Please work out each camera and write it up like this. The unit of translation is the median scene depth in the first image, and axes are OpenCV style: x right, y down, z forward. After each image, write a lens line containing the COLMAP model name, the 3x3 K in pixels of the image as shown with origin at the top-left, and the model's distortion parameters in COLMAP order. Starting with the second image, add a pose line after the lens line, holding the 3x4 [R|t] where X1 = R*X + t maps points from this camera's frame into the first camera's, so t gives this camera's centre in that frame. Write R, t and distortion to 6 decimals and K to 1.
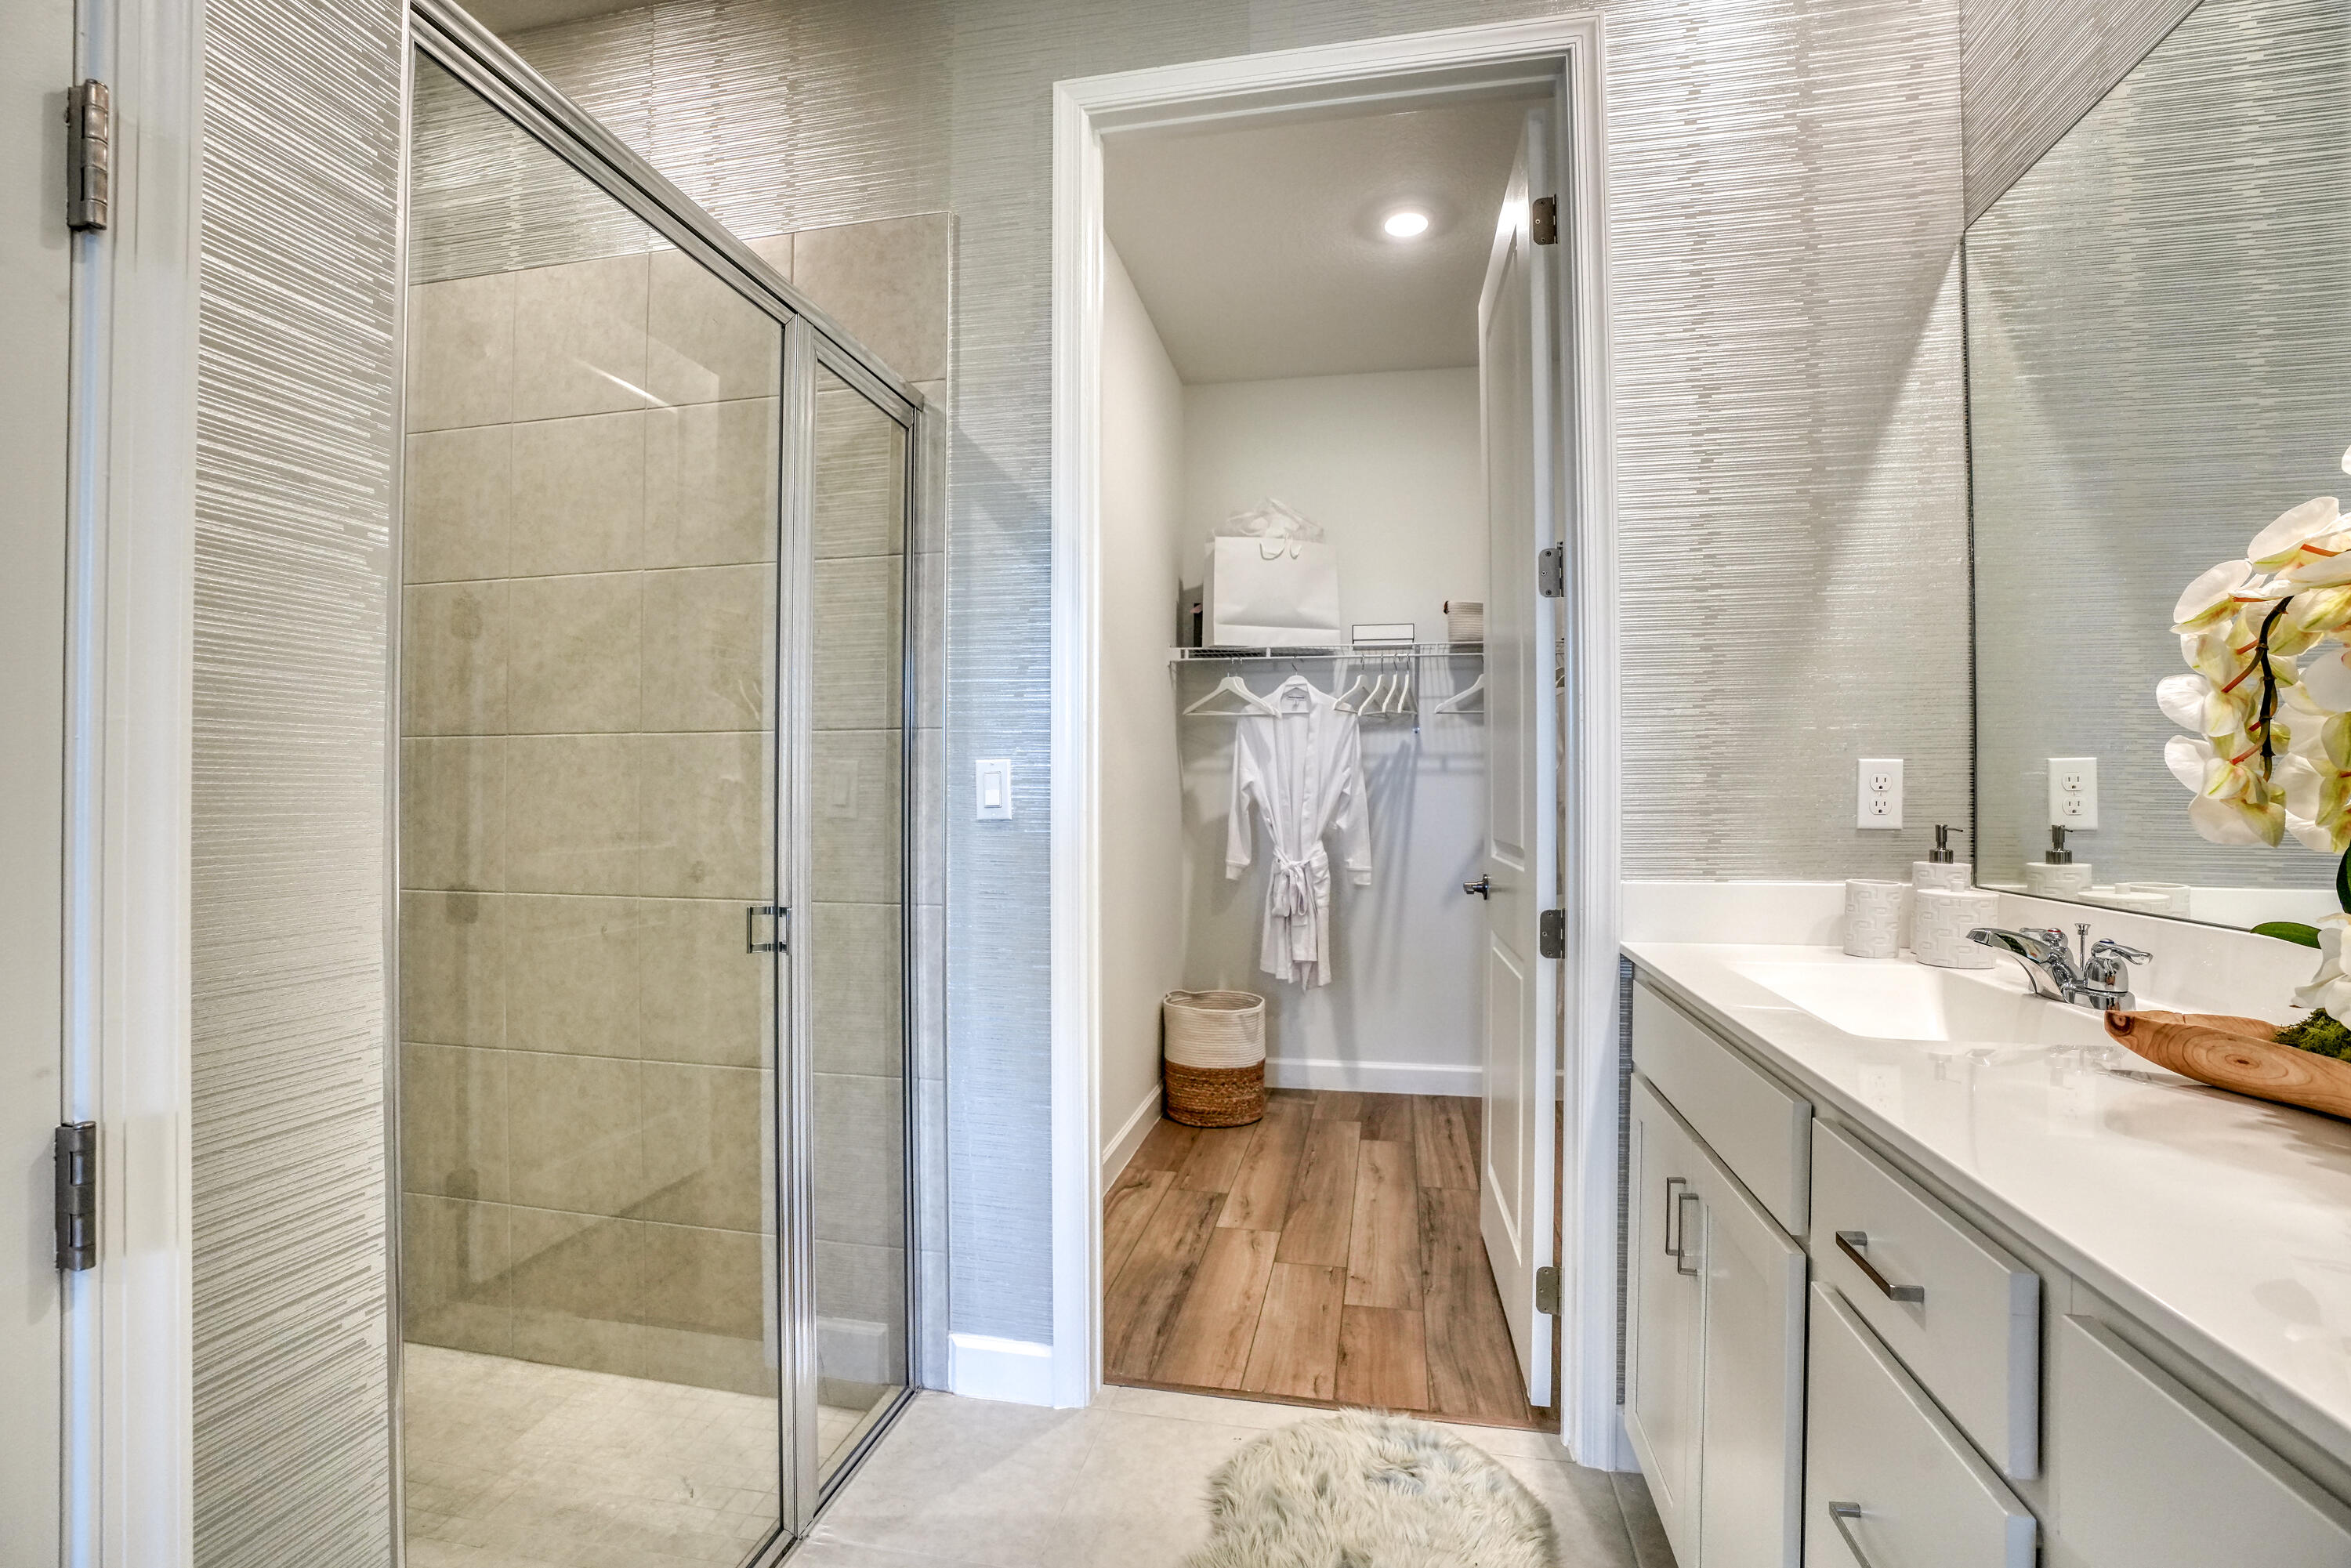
lens RADIAL K [[1086.9, 0, 1168.2], [0, 1086.9, 794.2], [0, 0, 1]] dist [-0.072312, 0.029783]
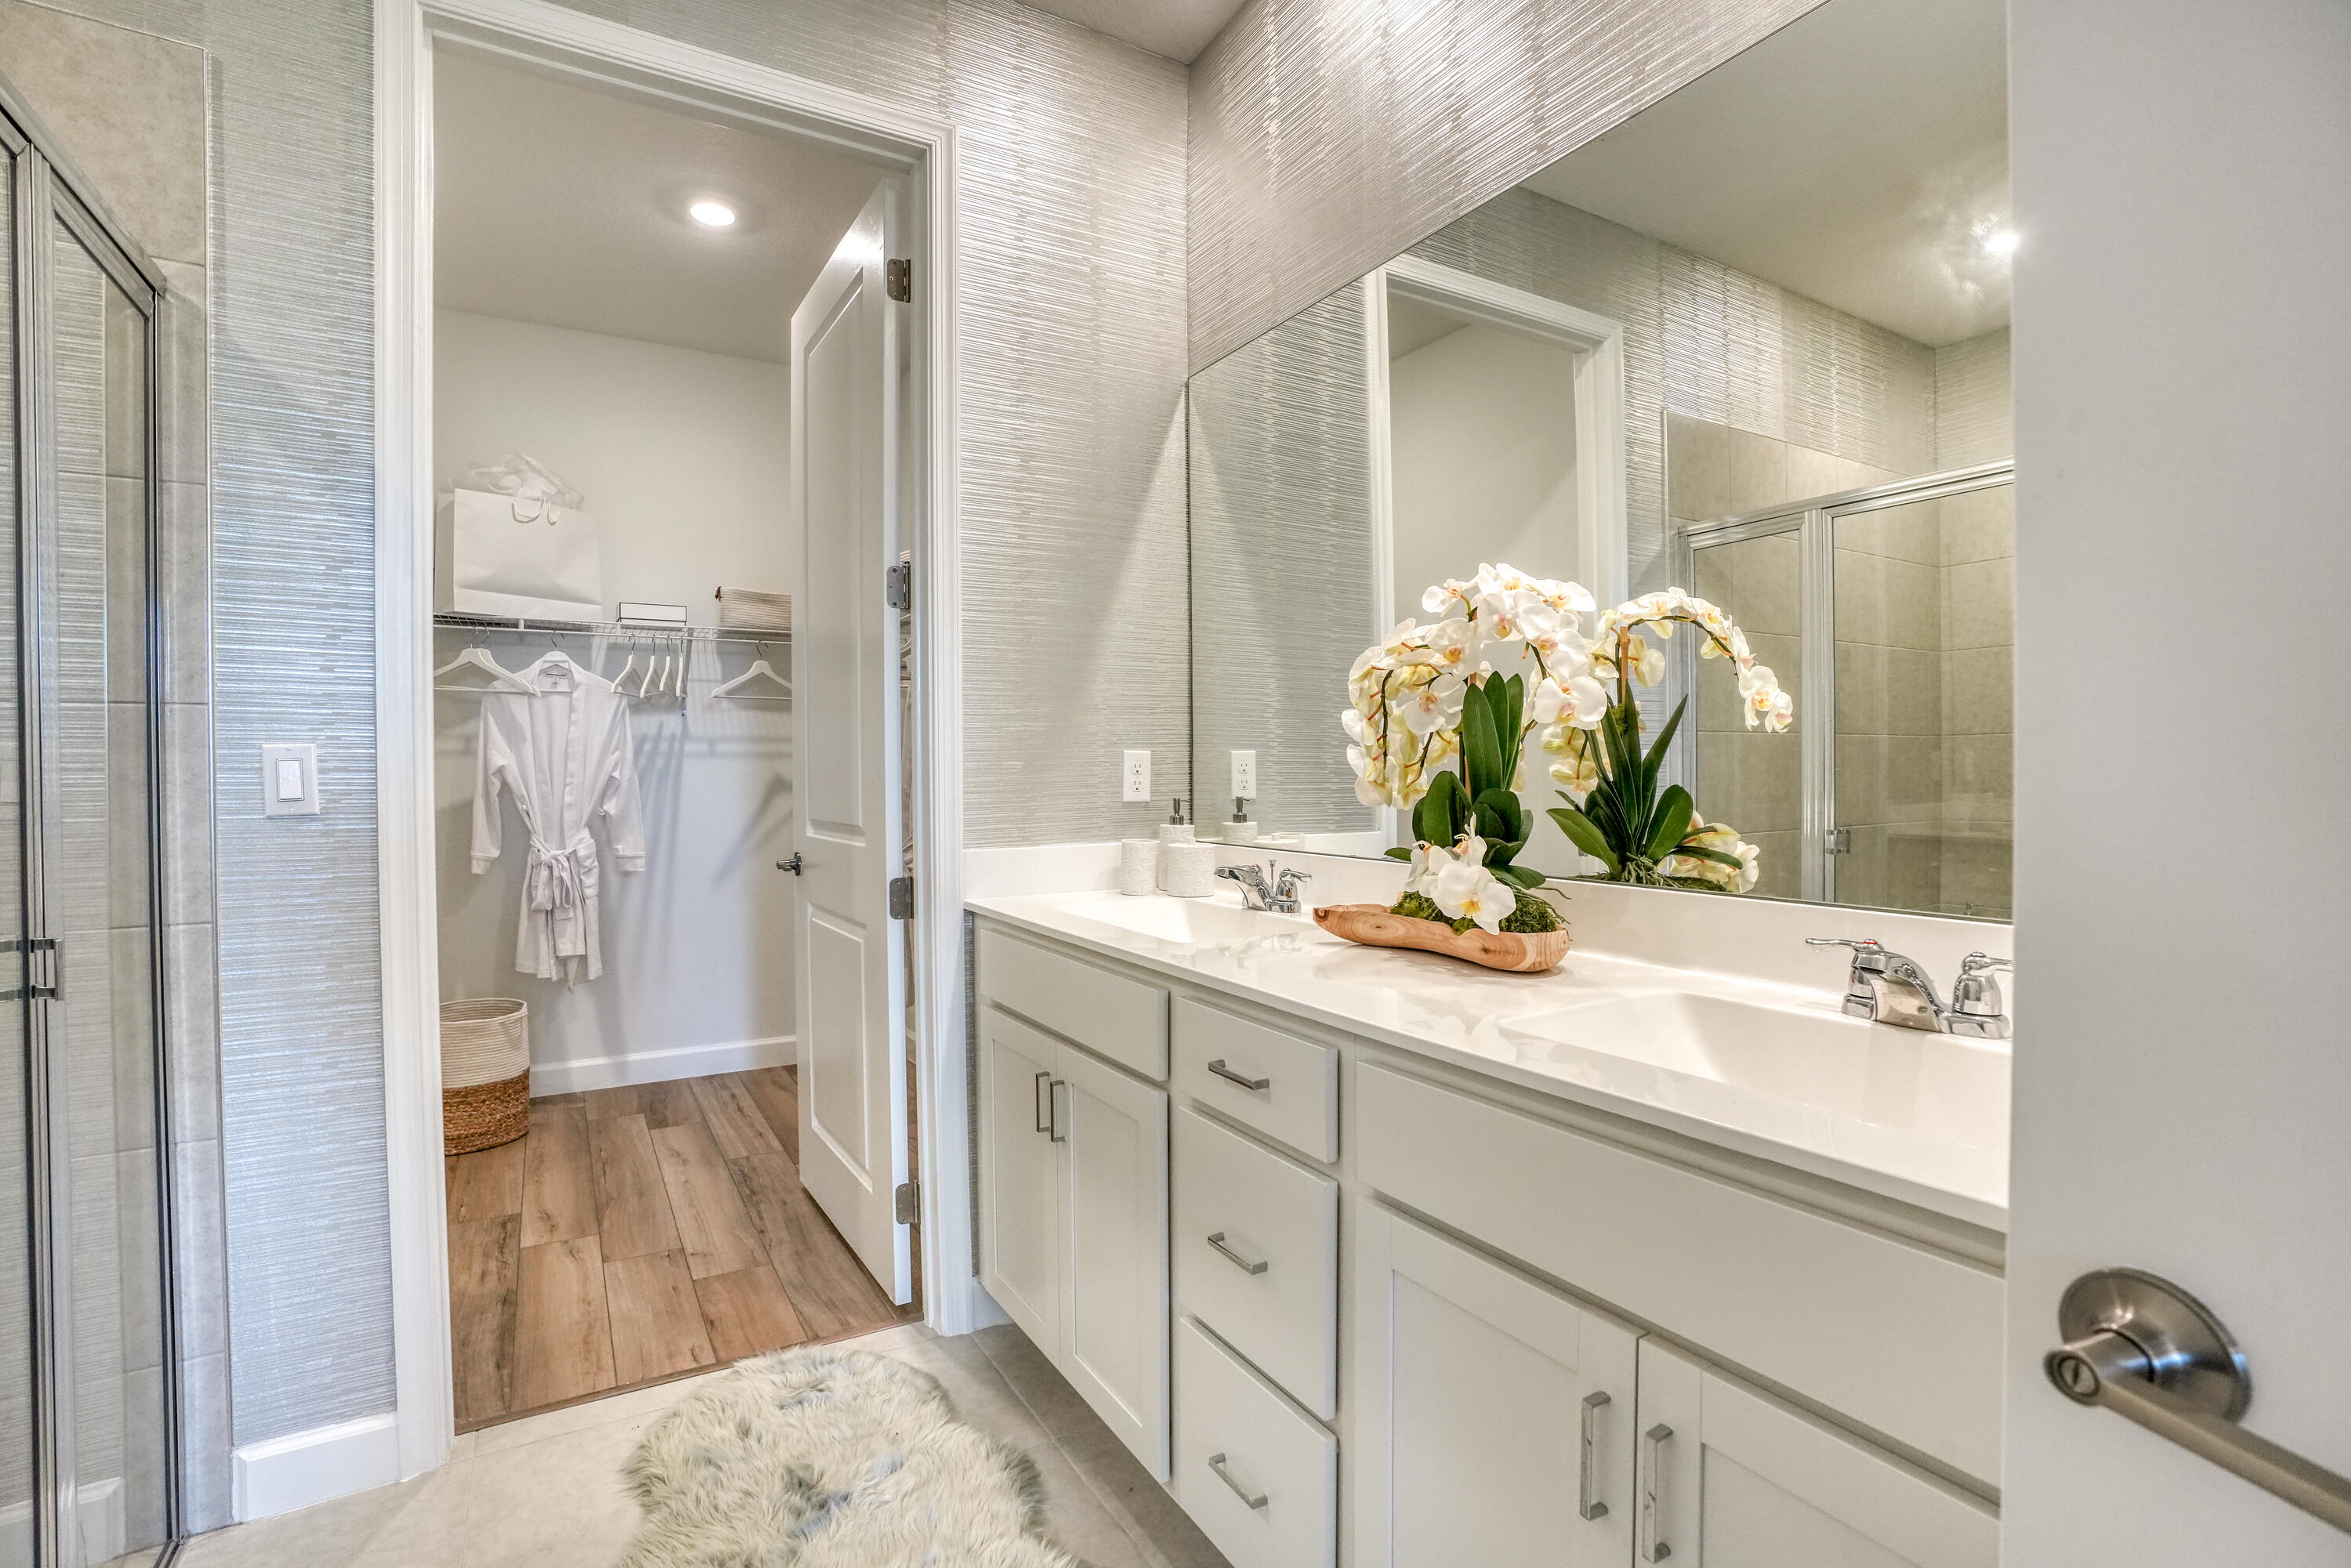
lens RADIAL K [[1086.9, 0, 1168.2], [0, 1086.9, 794.2], [0, 0, 1]] dist [-0.072312, 0.029783]
pose [[0.741529, -0.019507, 0.670637, -0.198700], [0.006425, 0.999738, 0.021976, -0.006398], [-0.670890, -0.011987, 0.741460, -0.057384]]
